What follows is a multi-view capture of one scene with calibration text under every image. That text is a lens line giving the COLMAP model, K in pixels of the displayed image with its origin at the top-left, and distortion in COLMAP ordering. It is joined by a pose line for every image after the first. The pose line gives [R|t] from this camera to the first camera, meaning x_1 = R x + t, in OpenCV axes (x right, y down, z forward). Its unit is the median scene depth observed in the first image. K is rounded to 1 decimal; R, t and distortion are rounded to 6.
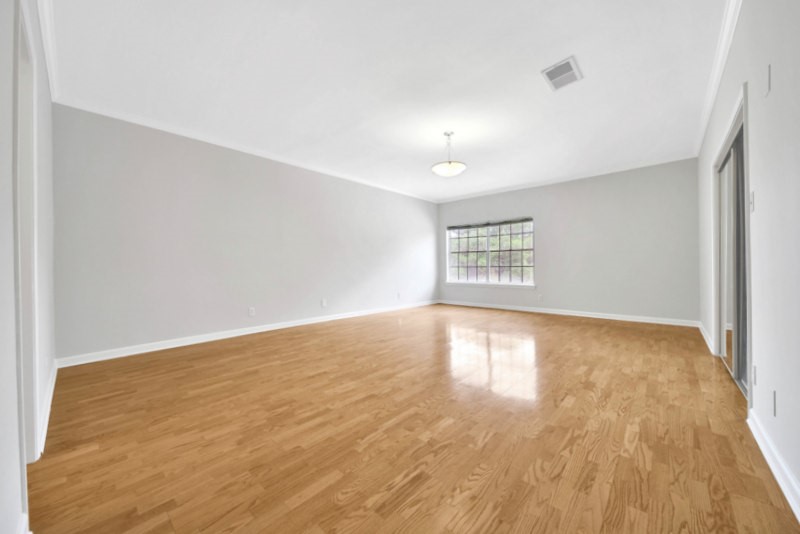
lens RADIAL K [[290.0, 0, 400.0], [0, 290.0, 267.0], [0, 0, 1]] dist [0.000572, 0.000055]
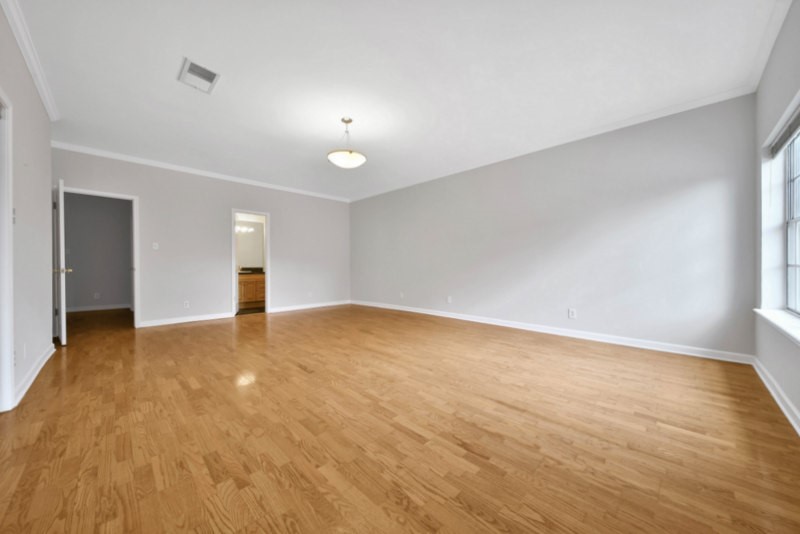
lens RADIAL K [[290.0, 0, 400.0], [0, 290.0, 267.0], [0, 0, 1]] dist [0.000572, 0.000055]
pose [[-0.044464, 0.014919, -0.998900, 1.512365], [-0.004663, 0.999874, 0.015141, -0.016070], [0.999000, 0.005331, -0.044389, 1.704936]]
